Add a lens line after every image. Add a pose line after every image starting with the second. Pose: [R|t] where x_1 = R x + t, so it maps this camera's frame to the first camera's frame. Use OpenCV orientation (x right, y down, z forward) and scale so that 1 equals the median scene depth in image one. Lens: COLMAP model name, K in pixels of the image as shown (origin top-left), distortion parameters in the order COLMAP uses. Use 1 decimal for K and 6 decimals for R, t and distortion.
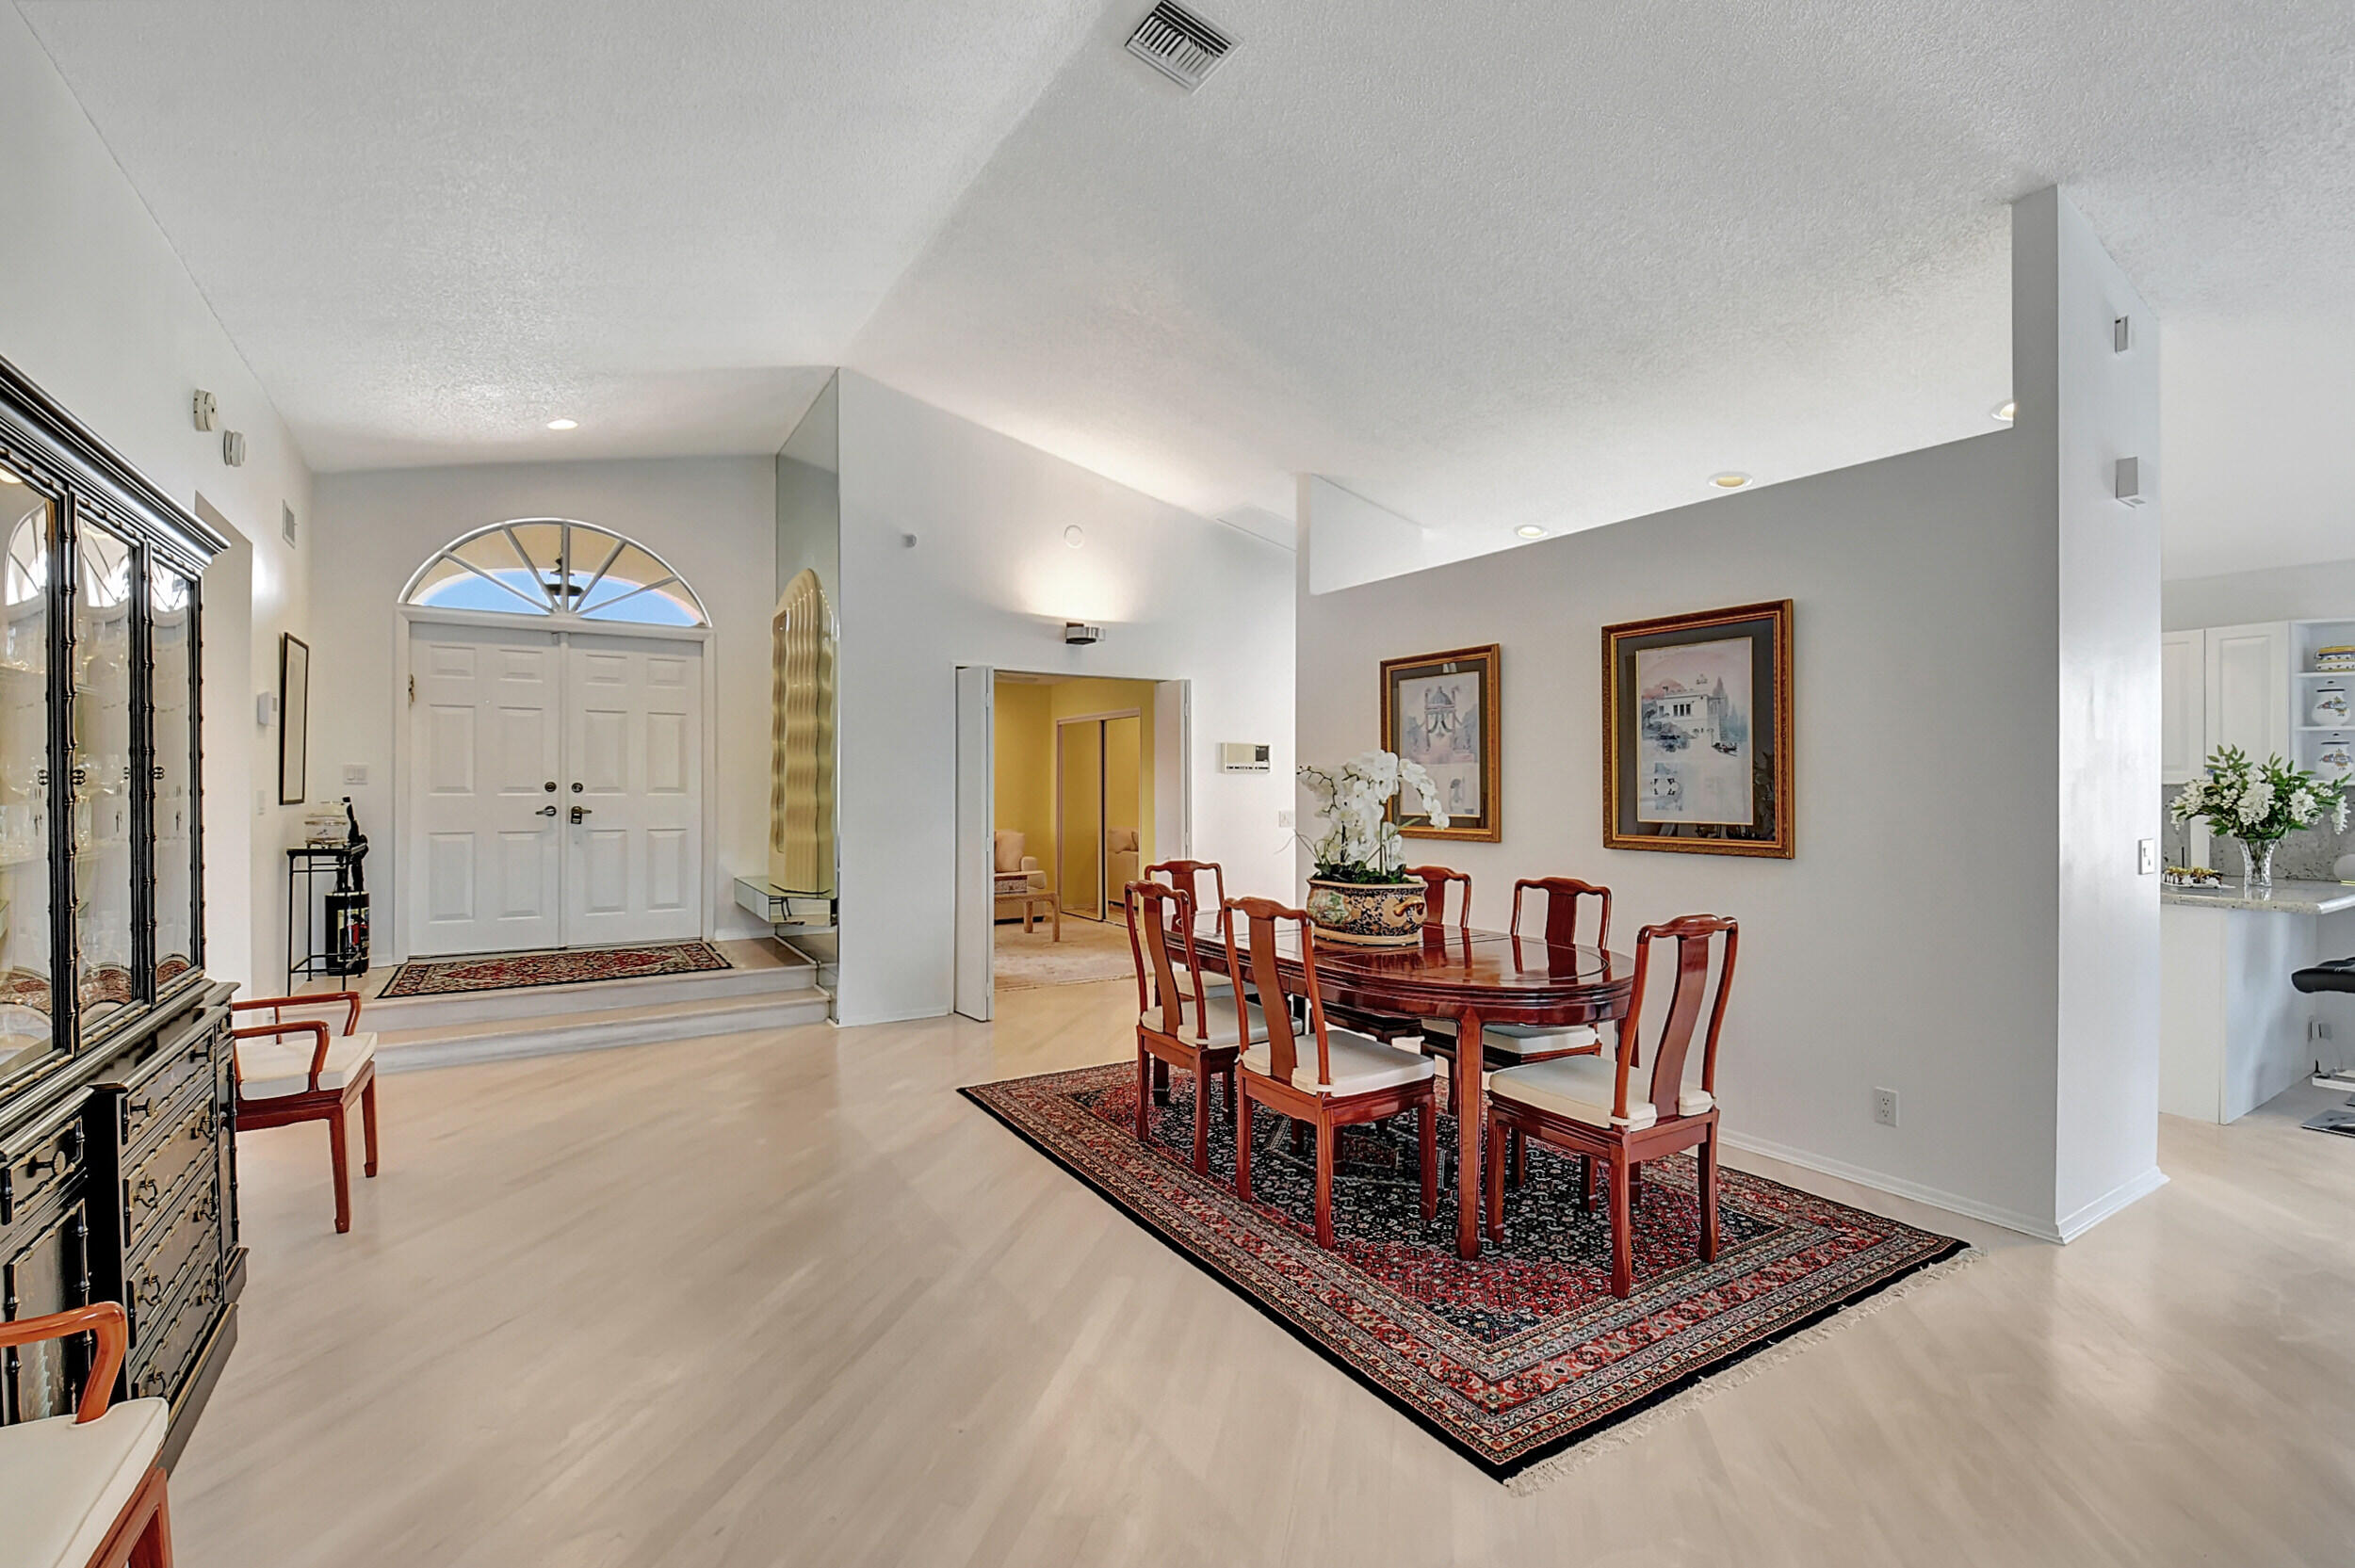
lens RADIAL K [[1037.1, 0, 1176.7], [0, 1037.1, 783.6], [0, 0, 1]] dist [0.002023, -0.015908]
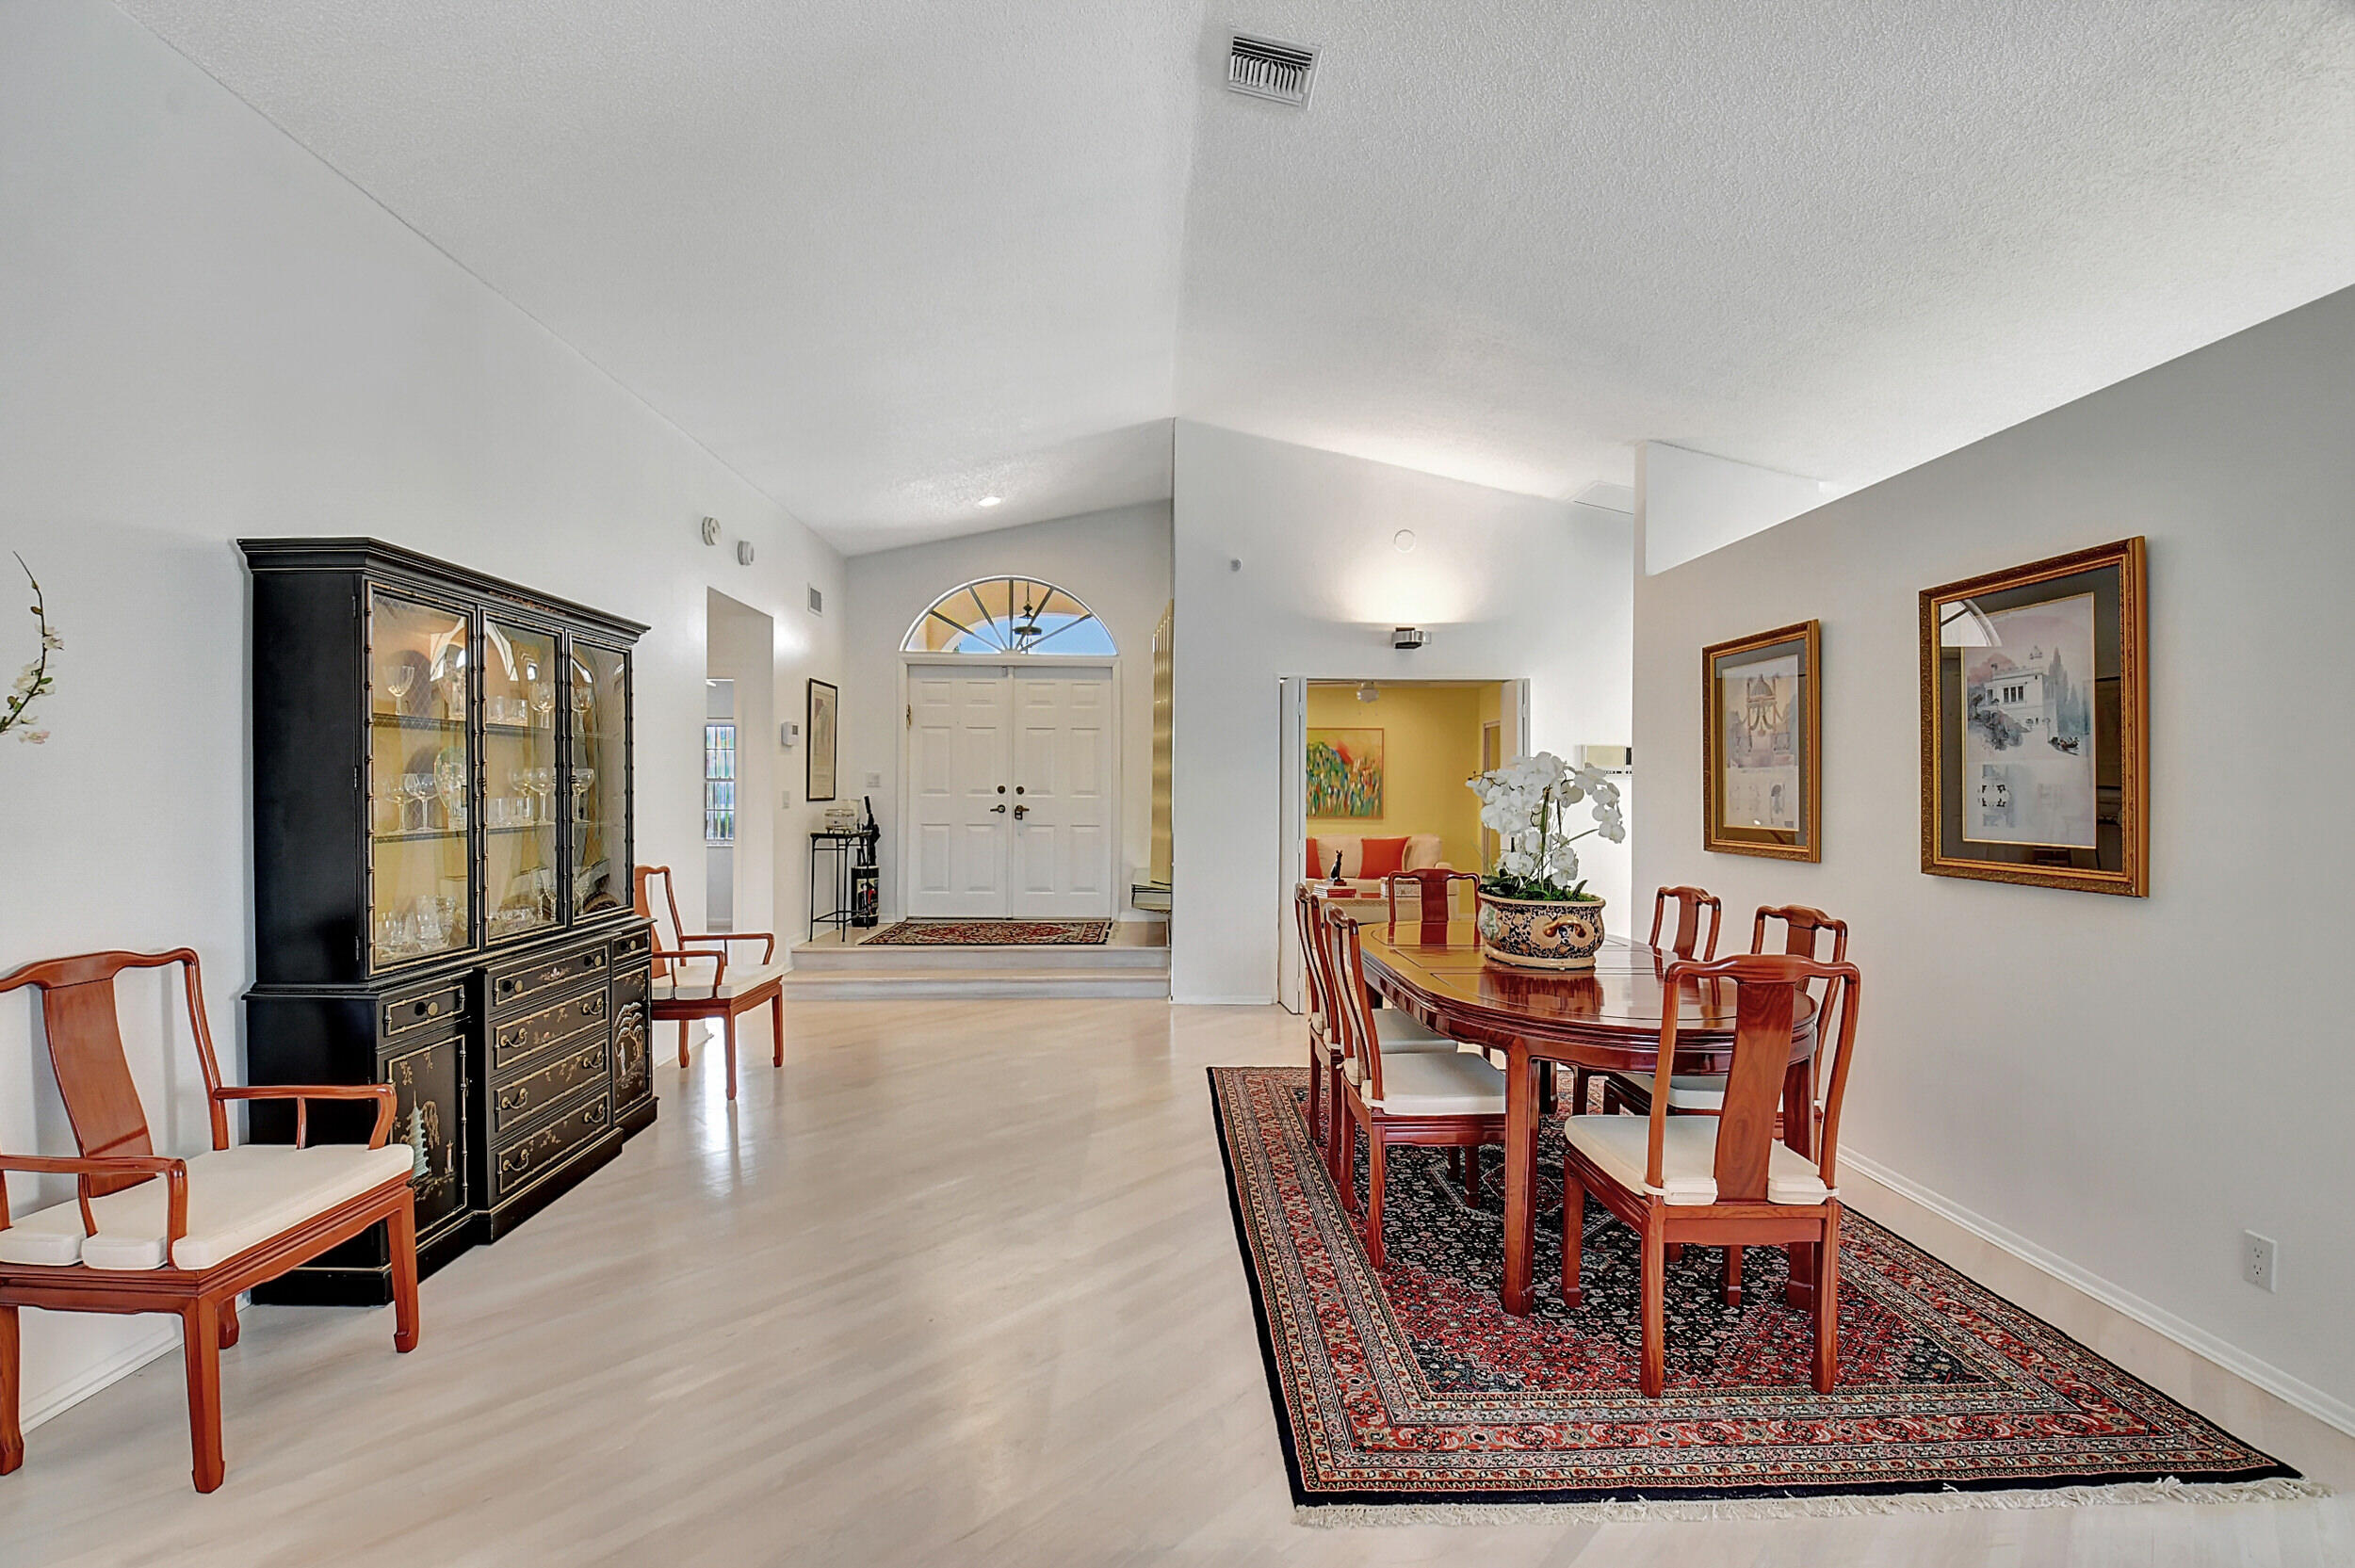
lens RADIAL K [[1037.1, 0, 1190.6], [0, 1037.1, 788.8], [0, 0, 1]] dist [0.002023, -0.015908]
pose [[0.866745, 0.004027, -0.498735, 0.246453], [-0.003153, 0.999992, 0.002595, -0.001676], [0.498741, -0.000676, 0.866751, 0.035247]]
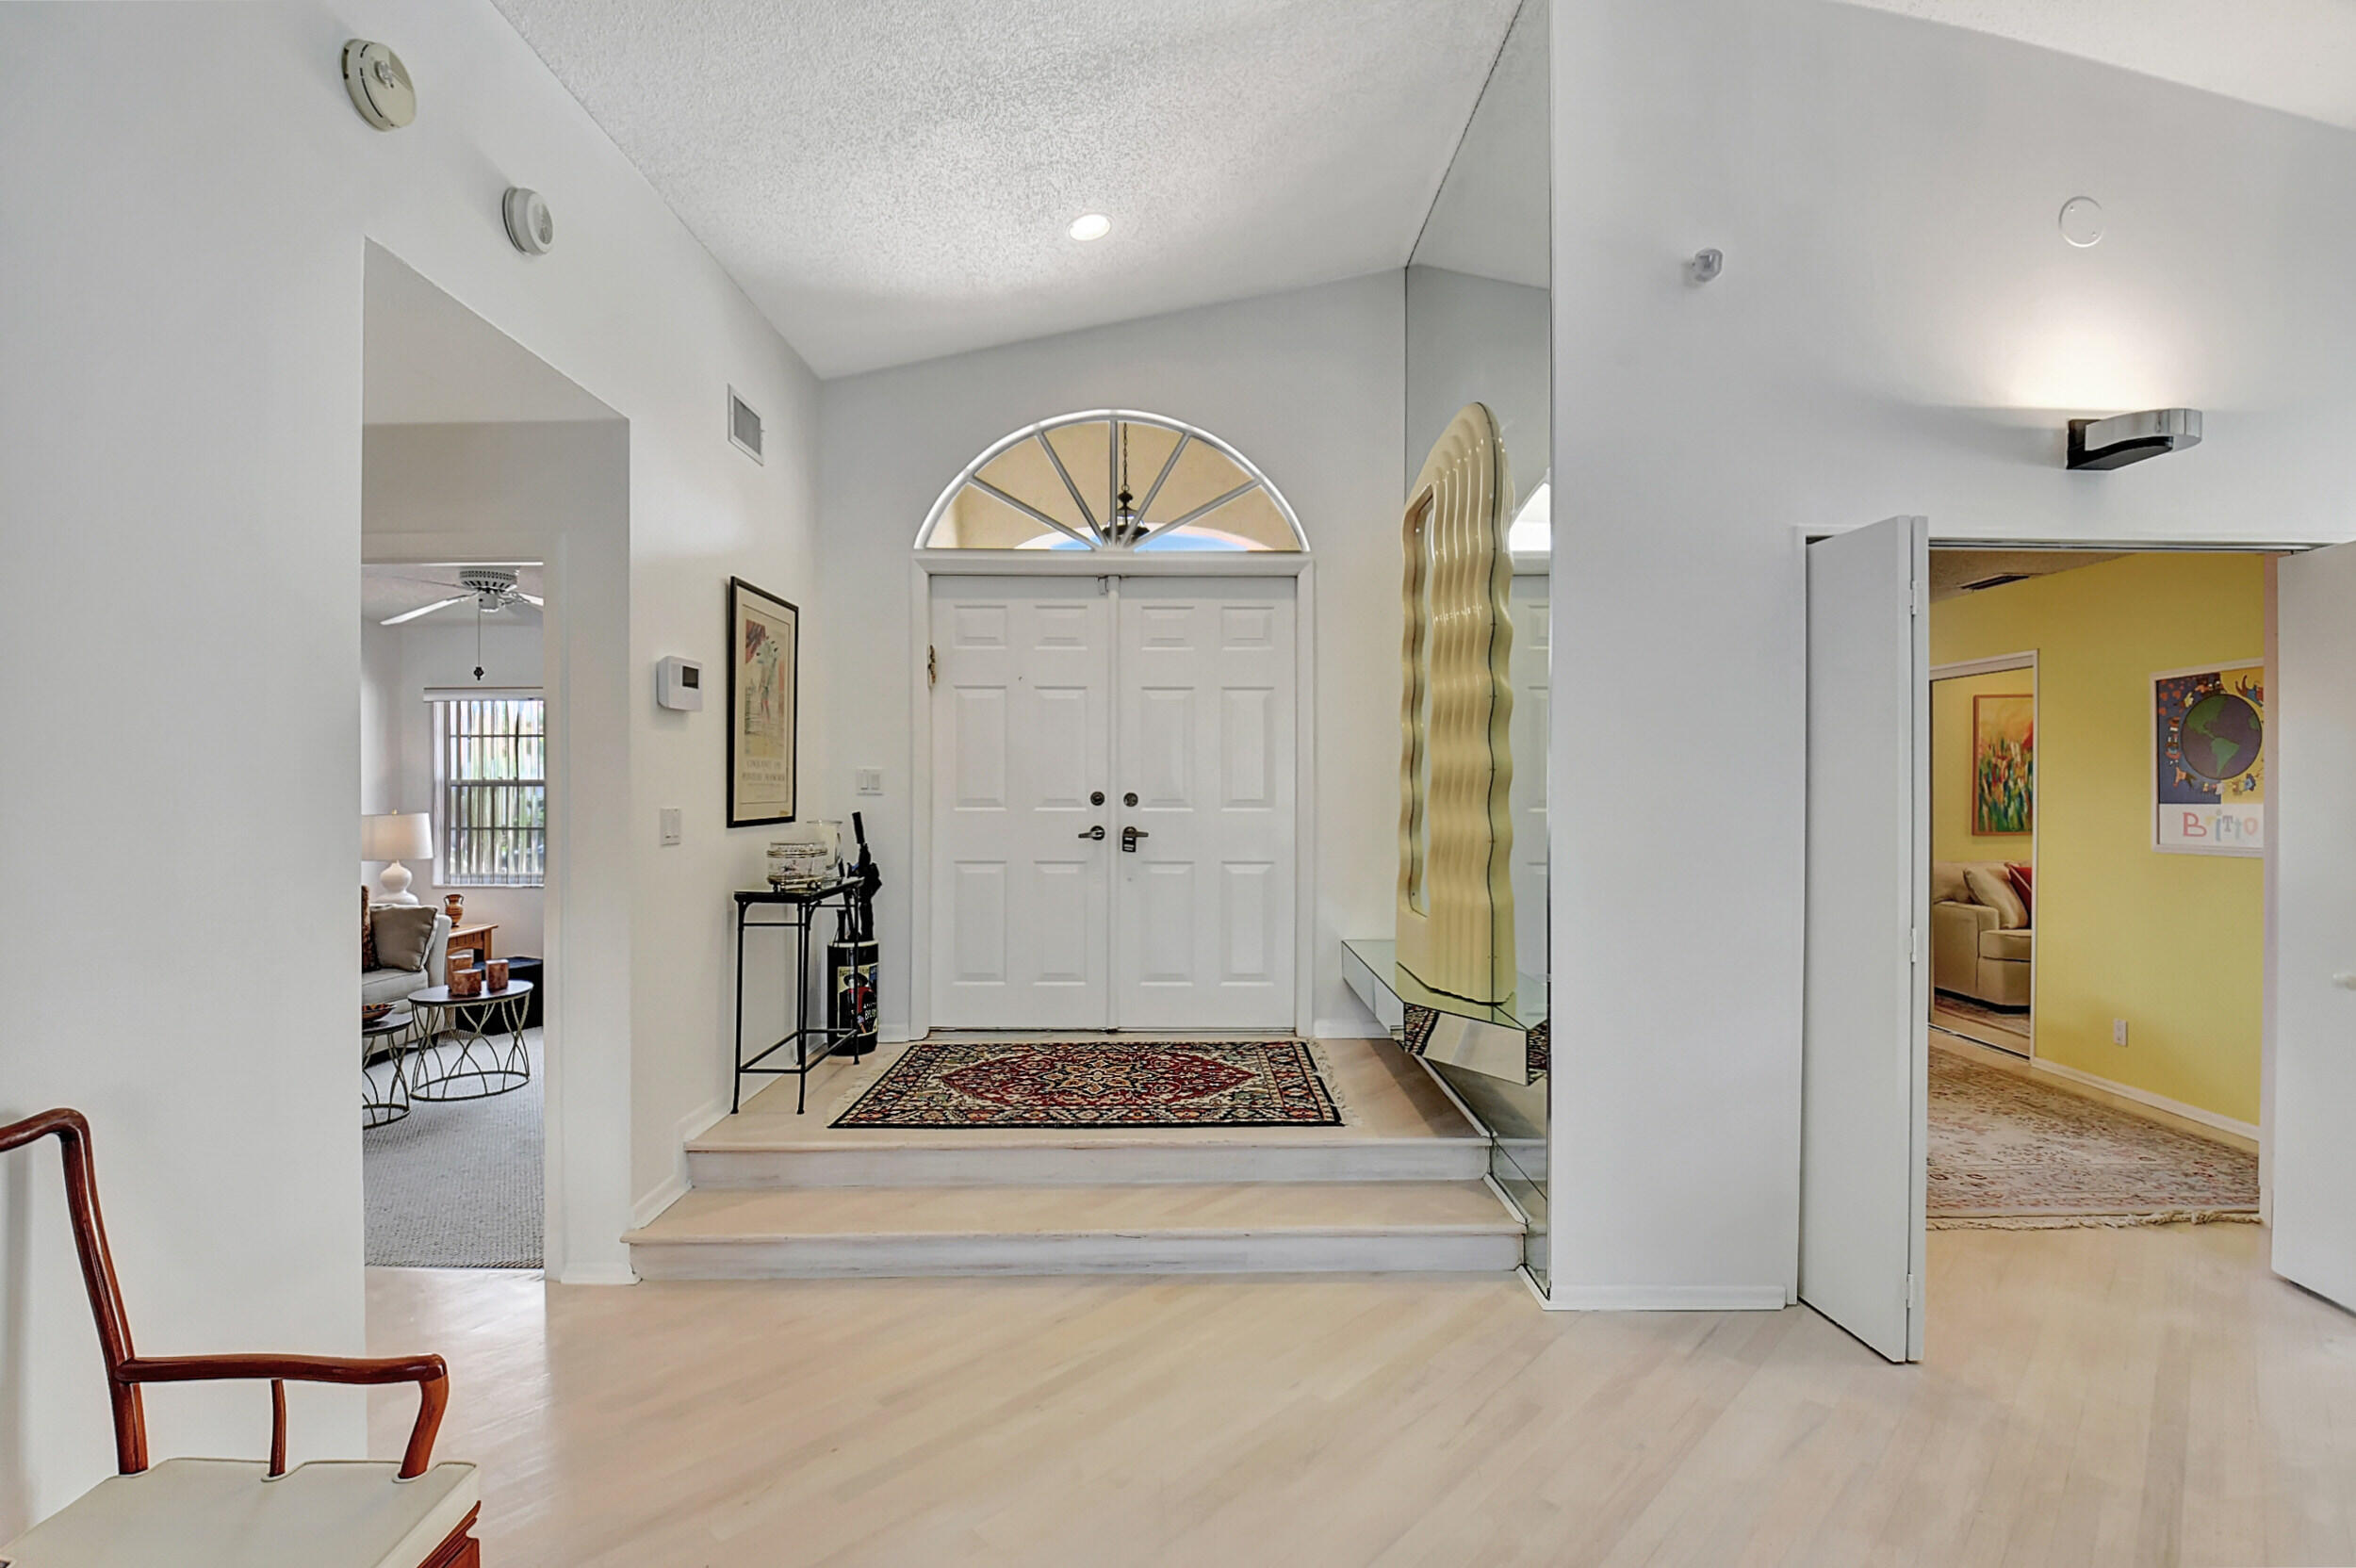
lens RADIAL K [[1037.6, 0, 1184.5], [0, 1037.6, 781.1], [0, 0, 1]] dist [0.002023, -0.015908]
pose [[0.853055, -0.002920, -0.521813, -0.216332], [0.002070, 0.999995, -0.002211, -0.007612], [0.521817, 0.000806, 0.853057, 0.496054]]
